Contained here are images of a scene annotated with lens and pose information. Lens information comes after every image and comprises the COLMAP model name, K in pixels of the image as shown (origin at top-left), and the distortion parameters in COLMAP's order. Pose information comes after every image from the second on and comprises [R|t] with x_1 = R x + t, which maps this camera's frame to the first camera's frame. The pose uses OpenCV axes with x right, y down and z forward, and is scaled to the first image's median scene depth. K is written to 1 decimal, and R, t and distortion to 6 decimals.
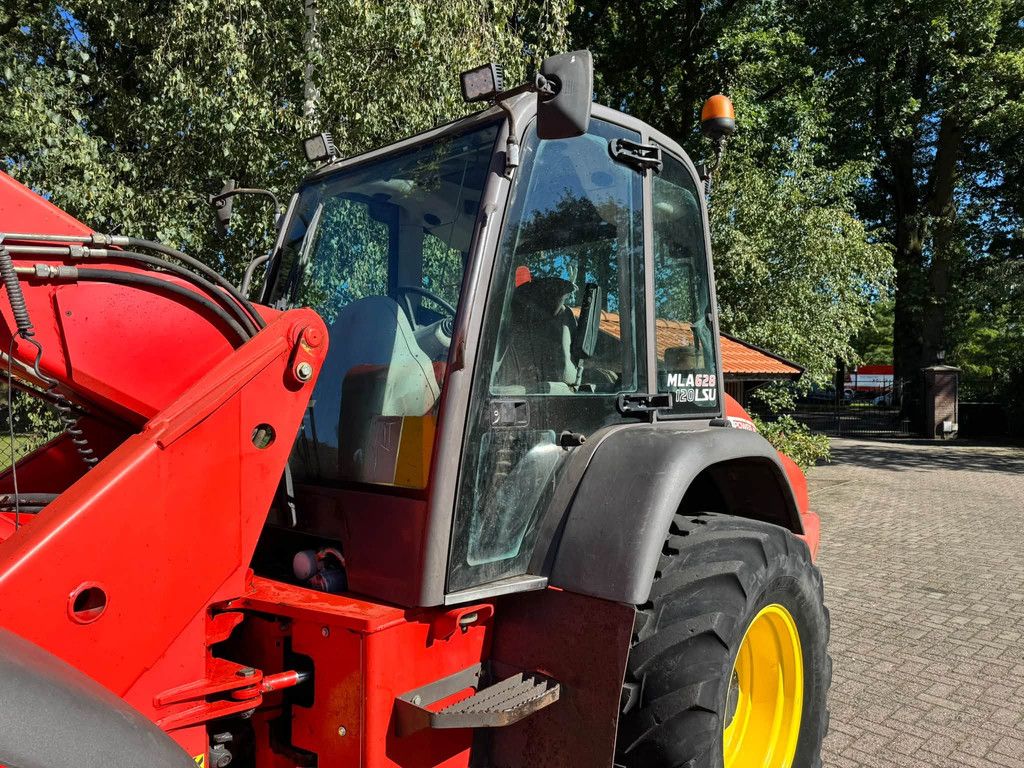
lens RADIAL K [[721.3, 0, 518.8], [0, 721.3, 383.6], [0, 0, 1]] dist [0.030579, -0.036165]
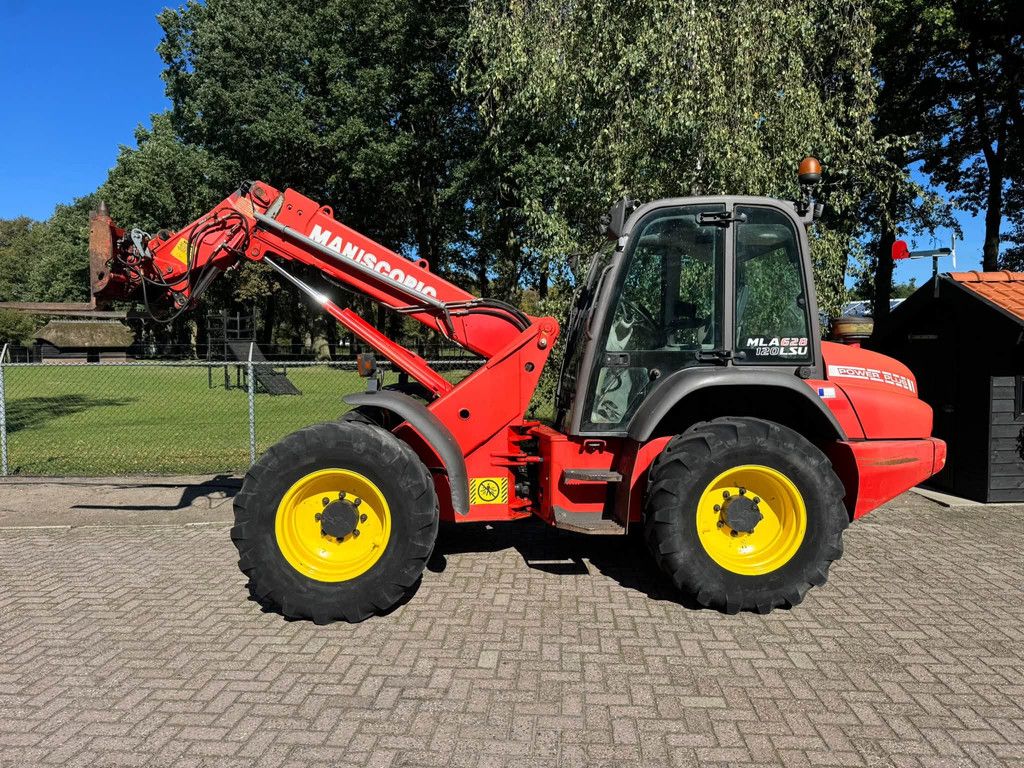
lens RADIAL K [[721.3, 0, 513.5], [0, 721.3, 383.3], [0, 0, 1]] dist [0.030579, -0.036165]
pose [[0.684285, 0.025382, -0.728773, 0.441036], [0.008677, 0.999040, 0.042942, 0.005732], [0.729163, -0.035708, 0.683407, -0.238904]]
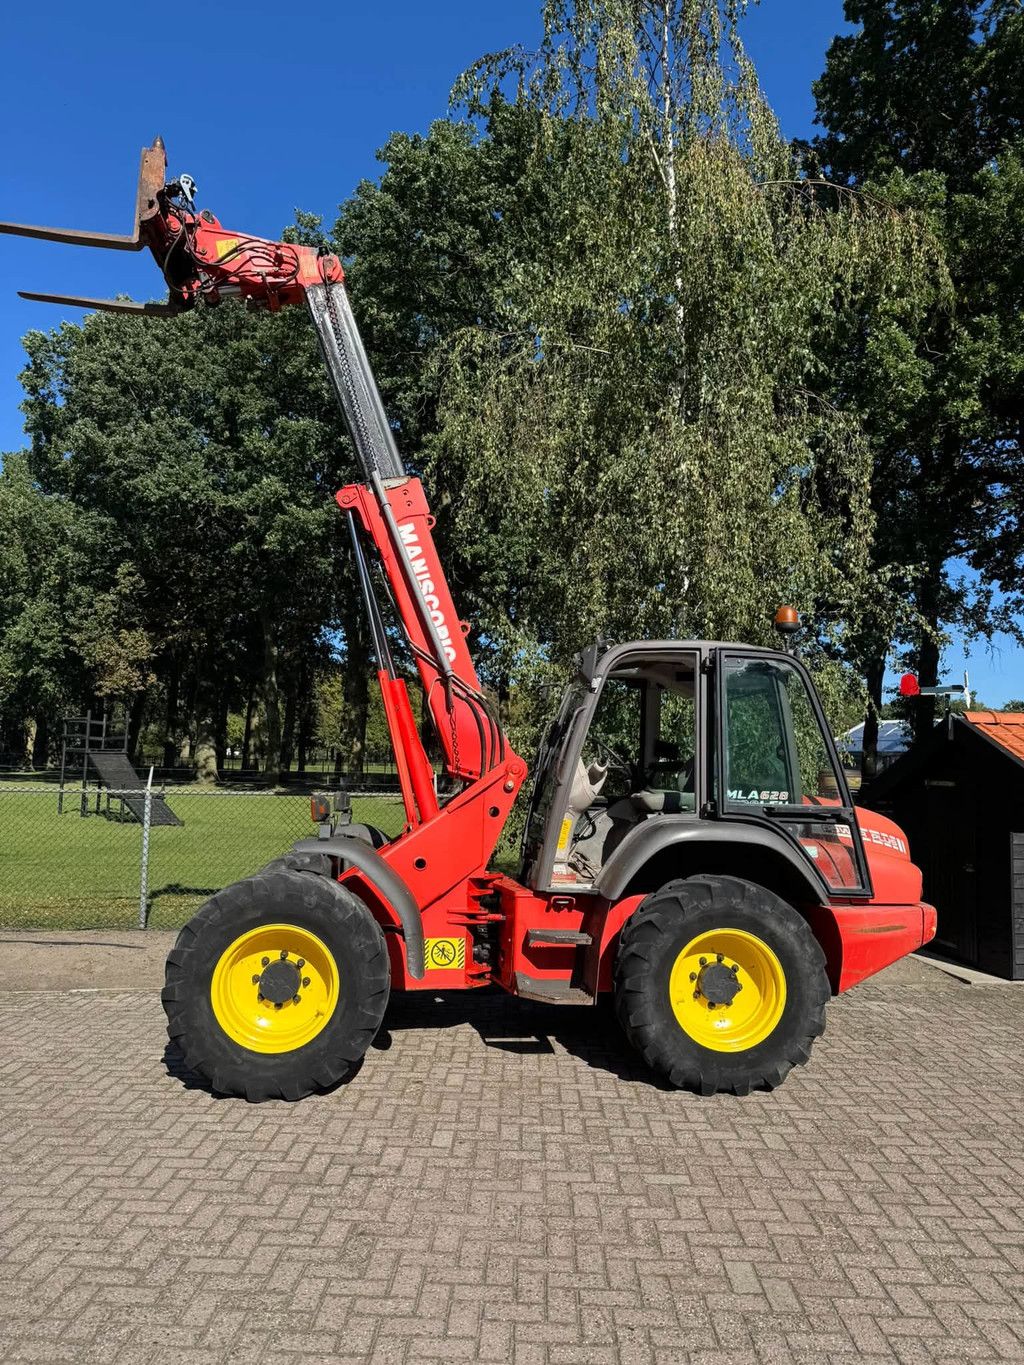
lens RADIAL K [[961.5, 0, 512.6], [0, 961.5, 689.6], [0, 0, 1]] dist [0.030579, -0.036165]
pose [[0.722863, -0.045048, -0.689521, 0.552315], [-0.018421, 0.996262, -0.084400, -0.019859], [0.690746, 0.073711, 0.719331, -0.364295]]
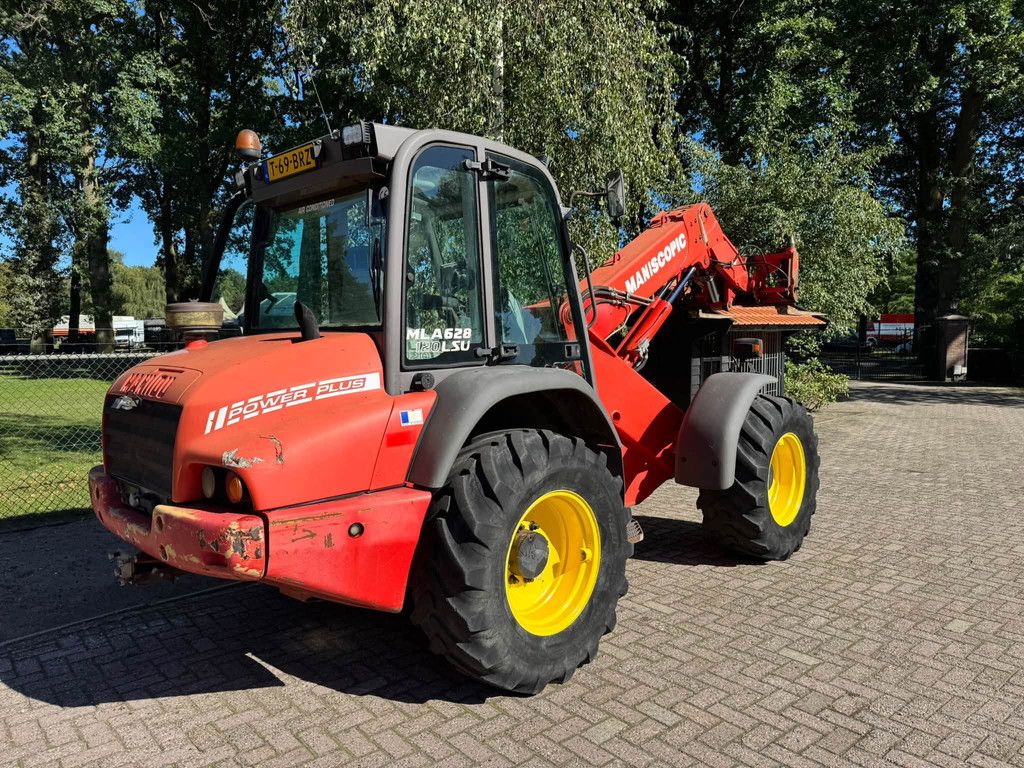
lens RADIAL K [[721.3, 0, 516.8], [0, 721.3, 392.3], [0, 0, 1]] dist [0.030579, -0.036165]
pose [[0.999589, -0.006658, -0.027896, -0.167752], [0.008827, 0.996885, 0.078368, 0.000453], [0.027288, -0.078582, 0.996534, -0.410045]]
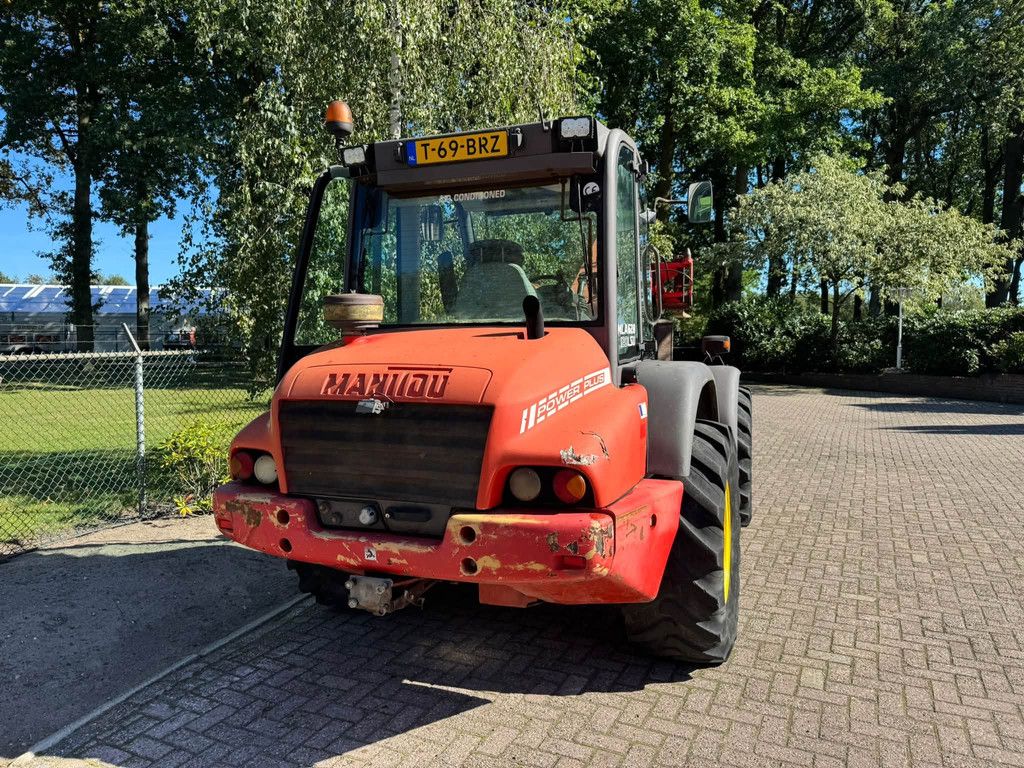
lens RADIAL K [[721.3, 0, 509.5], [0, 721.3, 387.4], [0, 0, 1]] dist [0.030579, -0.036165]
pose [[0.929276, -0.035266, 0.367700, -0.501195], [0.008985, 0.997296, 0.072944, 0.001873], [-0.369278, -0.064481, 0.927079, -0.359198]]
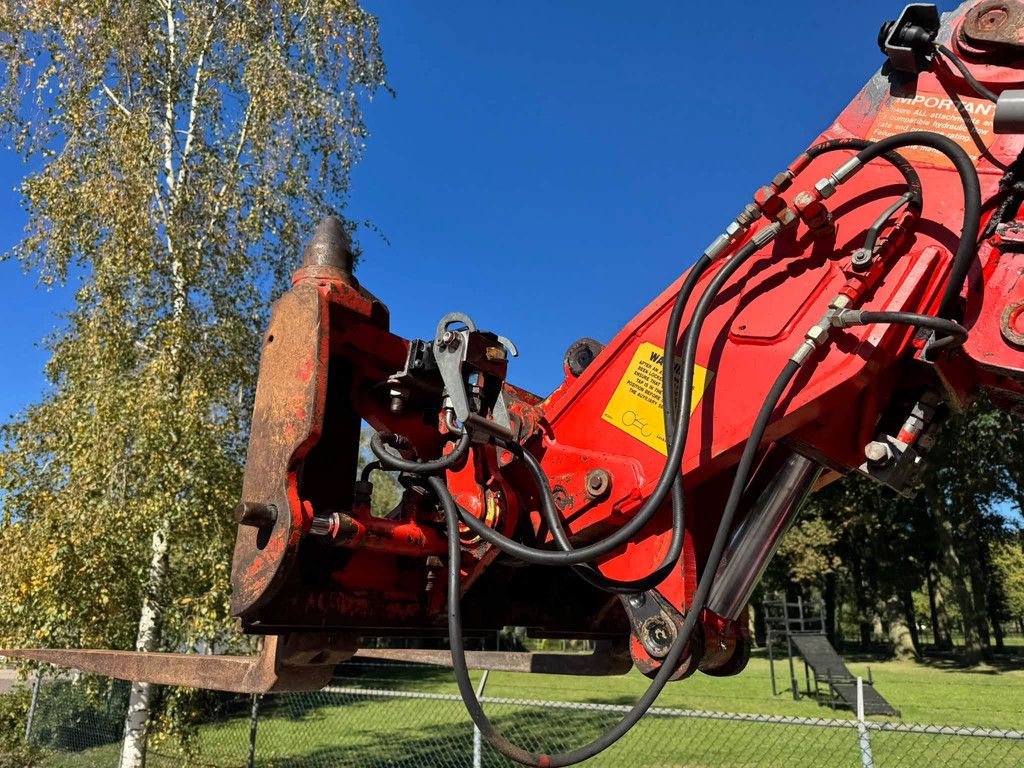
lens RADIAL K [[721.3, 0, 540.8], [0, 721.3, 375.5], [0, 0, 1]] dist [0.030579, -0.036165]
pose [[0.069244, -0.340355, -0.937744, -0.190881], [0.000968, 0.940023, -0.341111, -0.050361], [0.997599, 0.022713, 0.065421, -0.006053]]
